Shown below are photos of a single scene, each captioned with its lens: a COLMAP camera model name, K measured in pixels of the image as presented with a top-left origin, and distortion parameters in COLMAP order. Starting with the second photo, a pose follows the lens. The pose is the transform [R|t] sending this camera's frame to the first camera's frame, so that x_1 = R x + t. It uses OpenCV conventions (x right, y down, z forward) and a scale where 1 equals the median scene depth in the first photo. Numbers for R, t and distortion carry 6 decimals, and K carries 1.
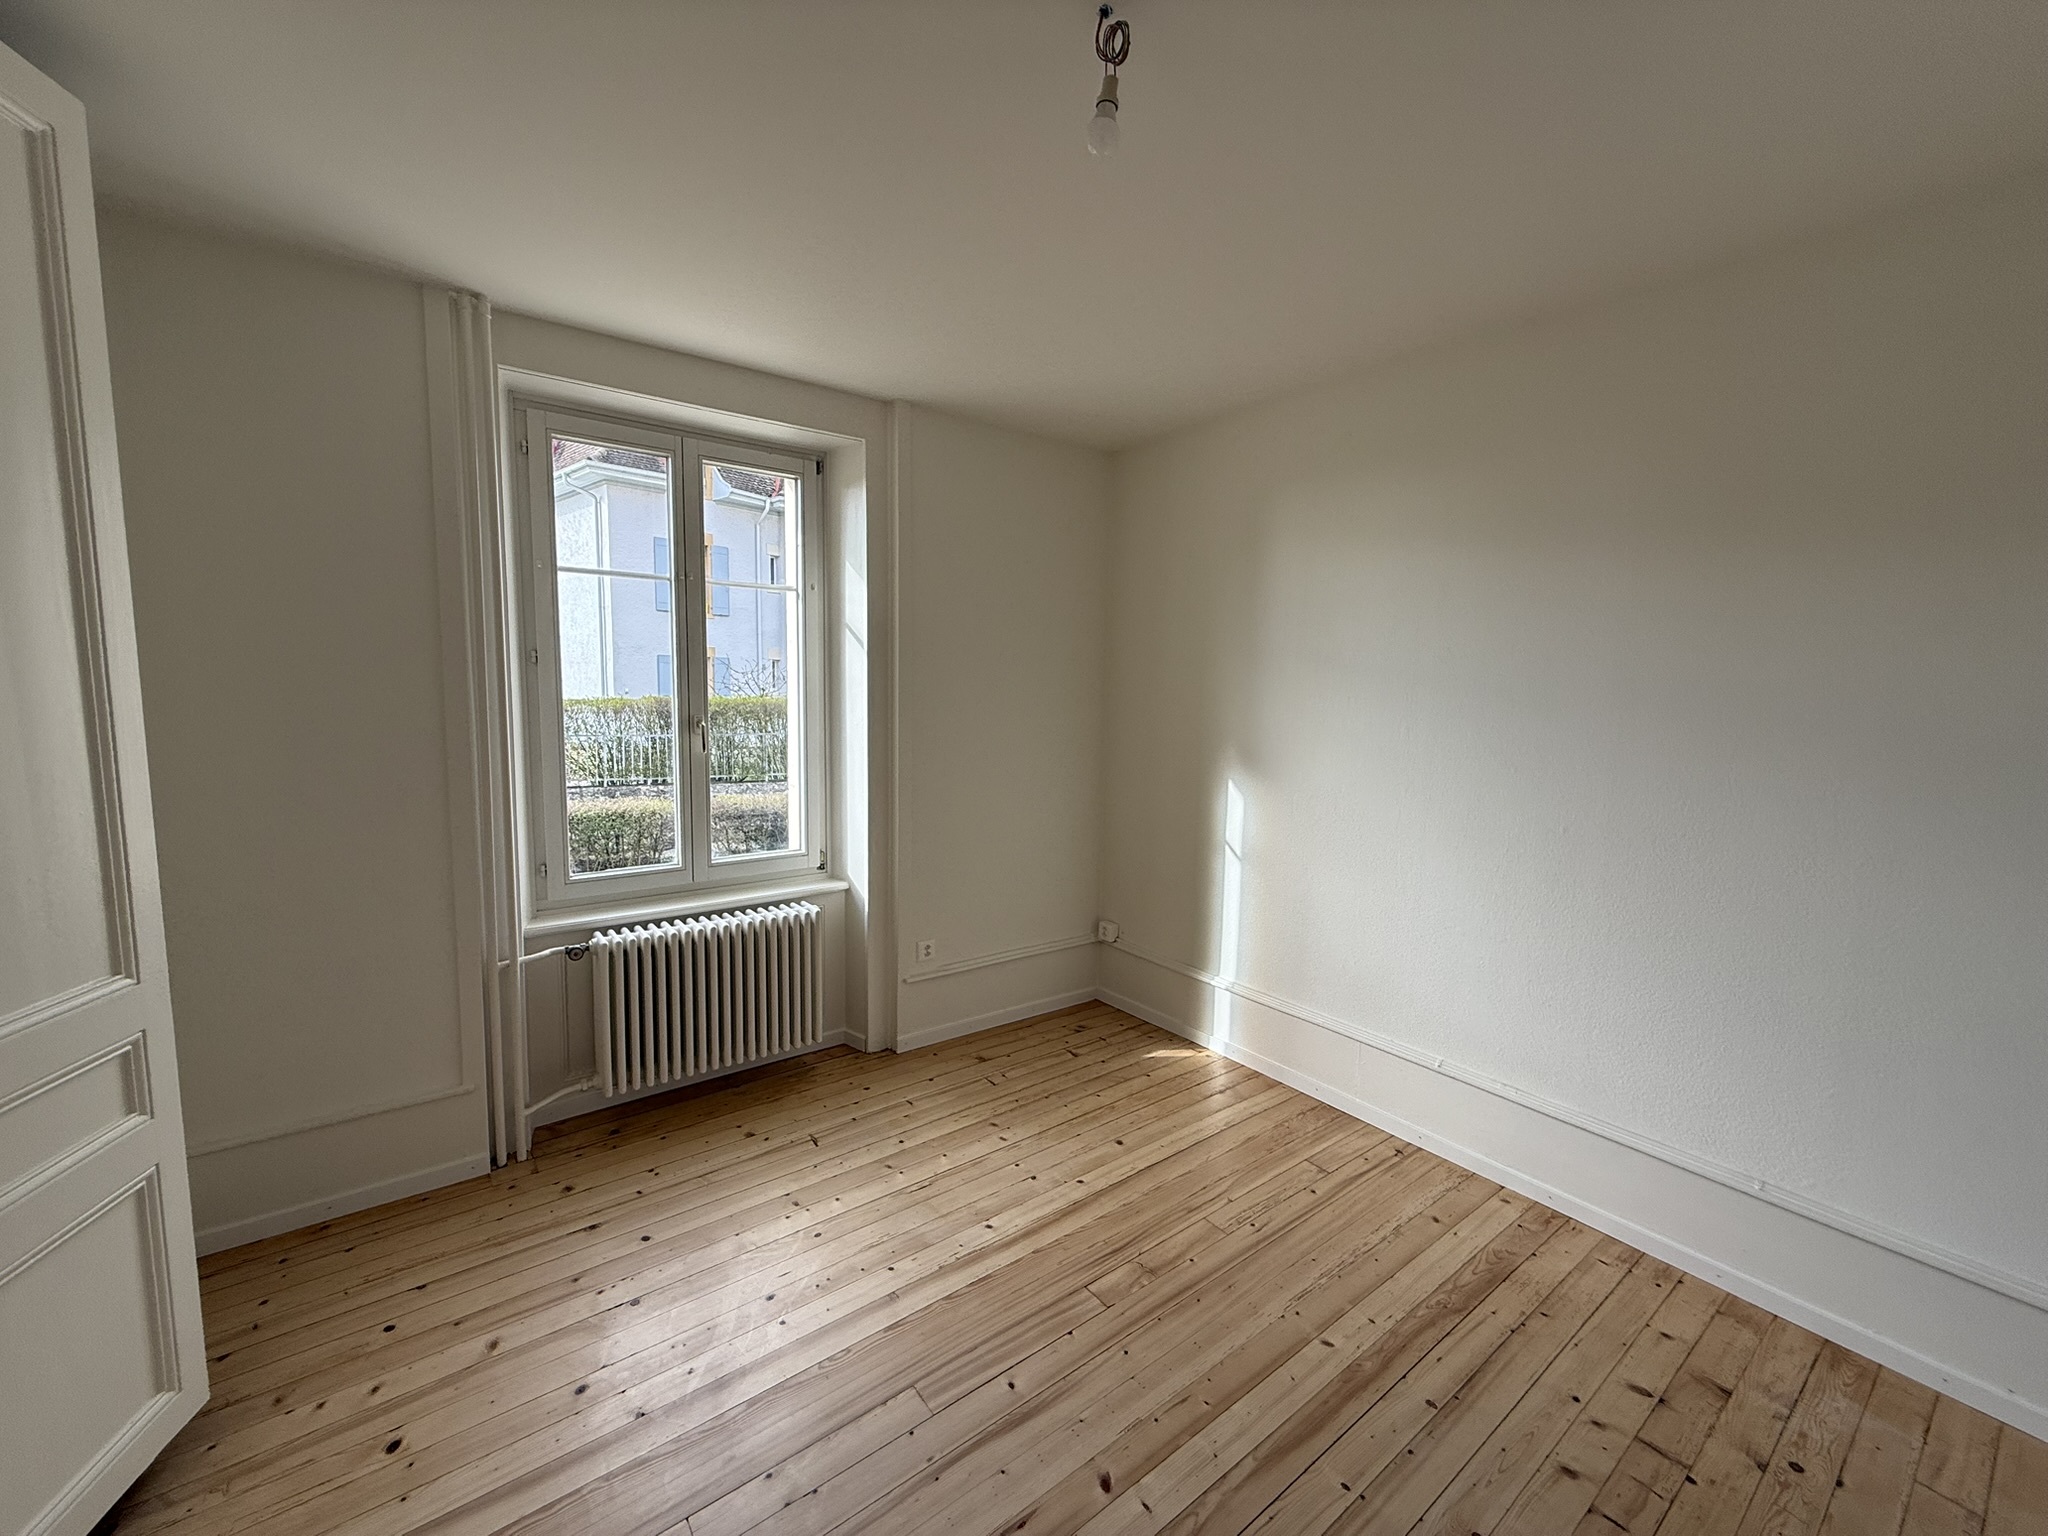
lens RADIAL K [[805.9, 0, 1024.6], [0, 805.9, 772.4], [0, 0, 1]] dist [0.003116, -0.000504]
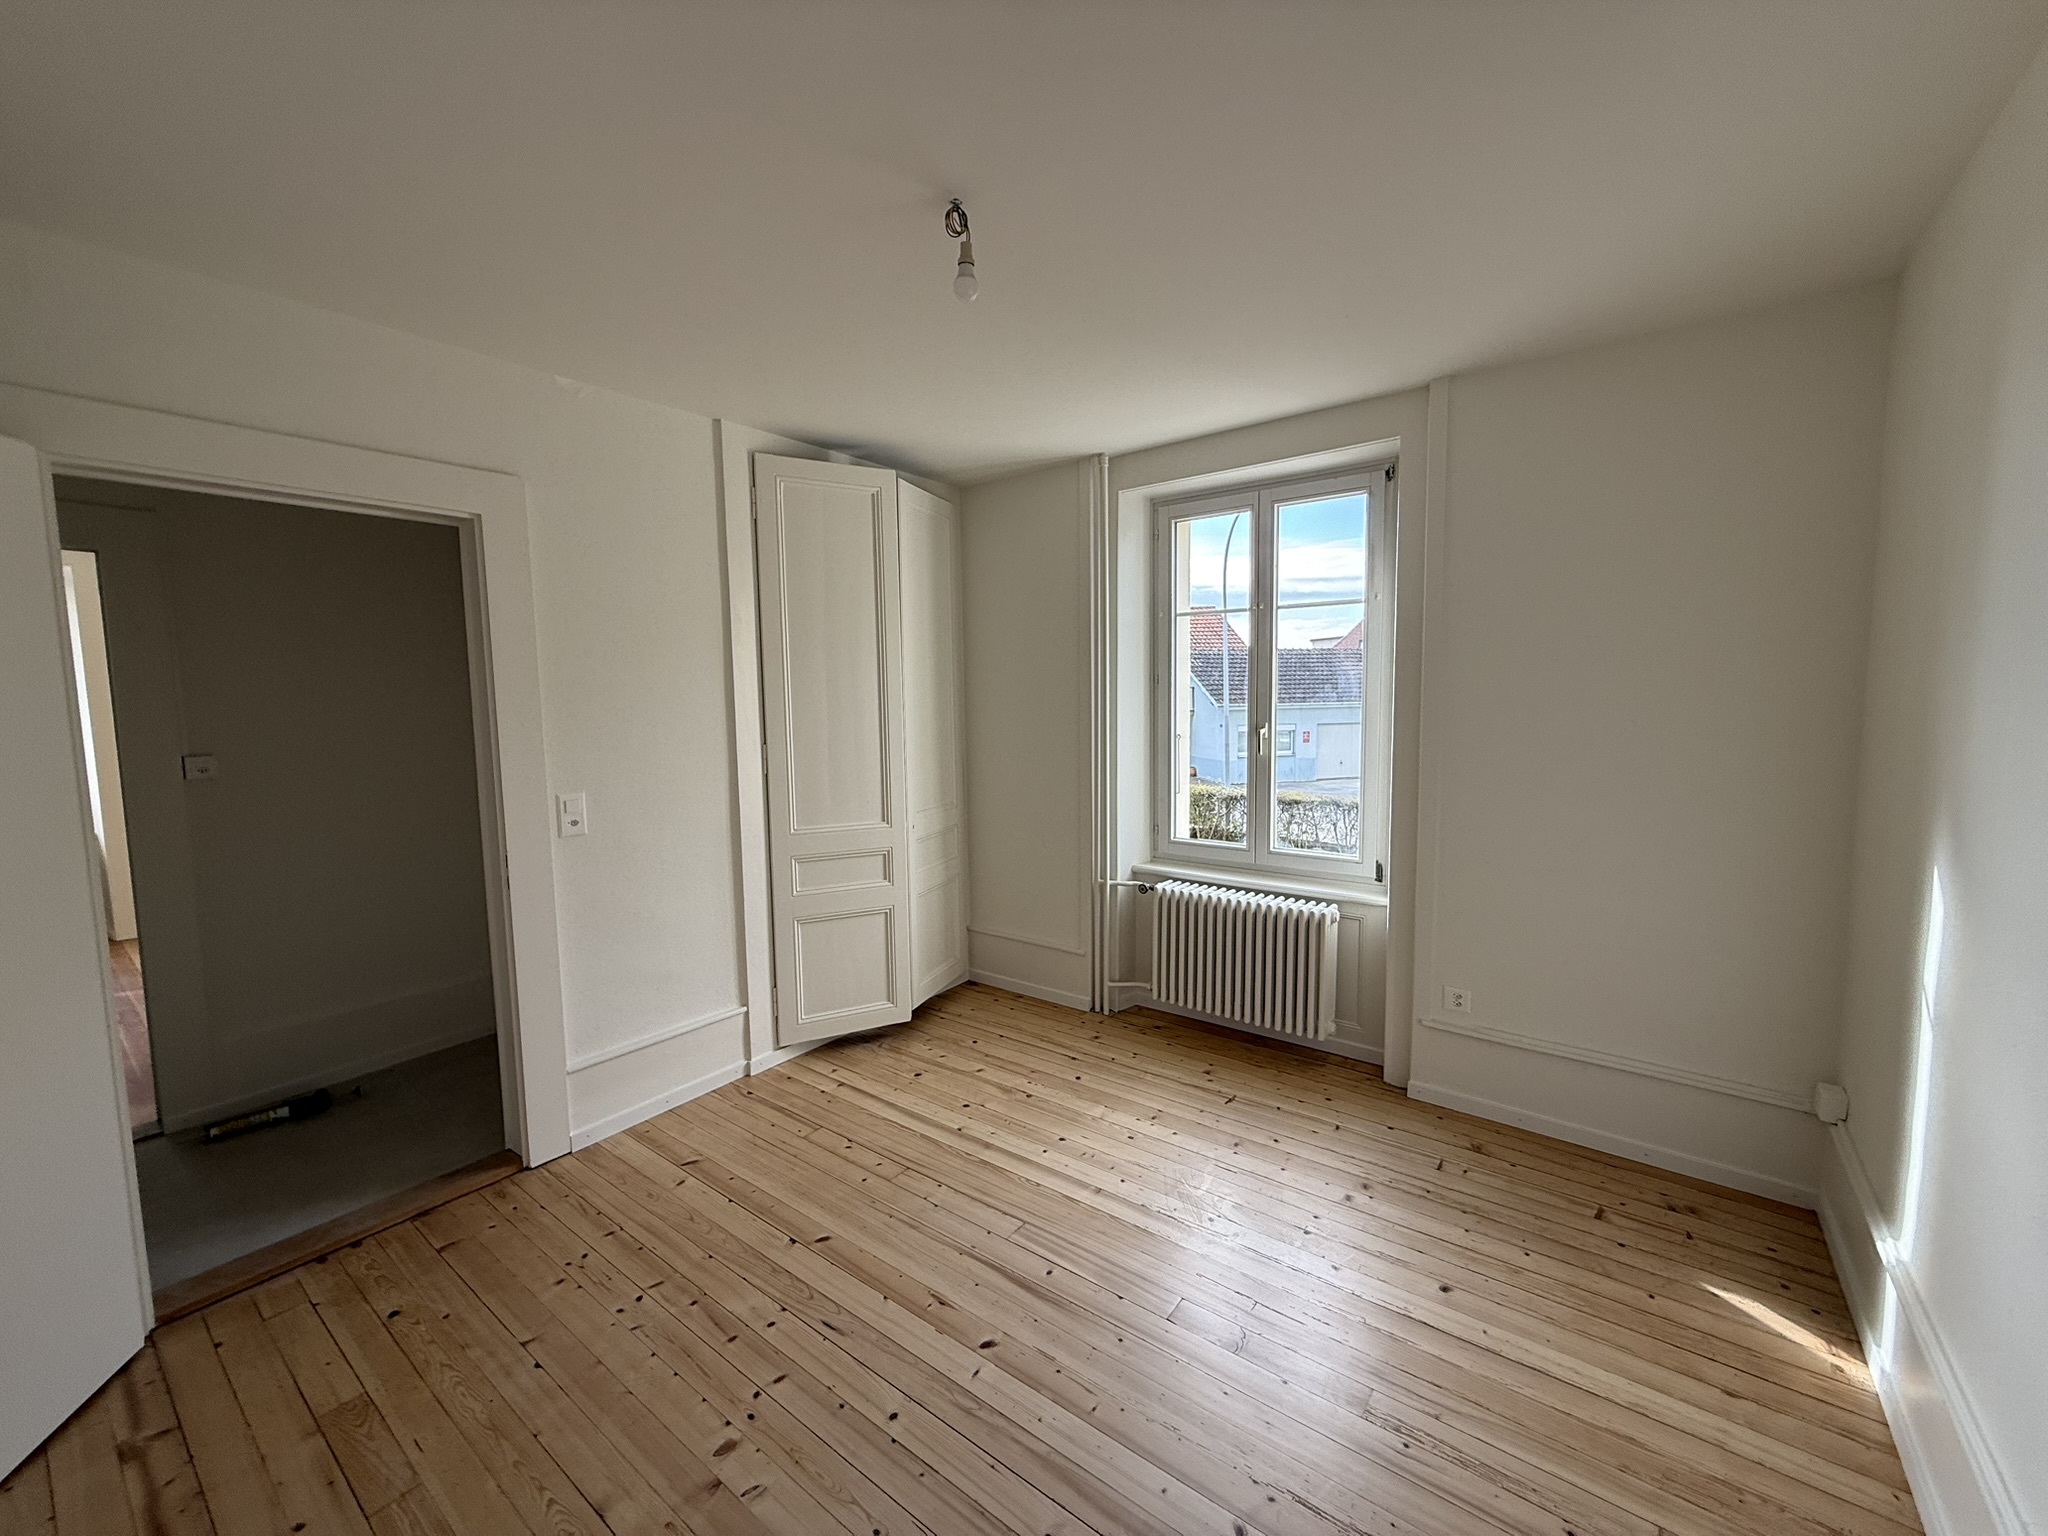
lens RADIAL K [[805.9, 0, 1015.7], [0, 805.9, 776.6], [0, 0, 1]] dist [0.003116, -0.000504]
pose [[0.274435, 0.080783, -0.958206, 0.672952], [-0.081880, 0.994809, 0.060418, -0.036545], [0.958113, 0.061877, 0.279625, 0.350783]]
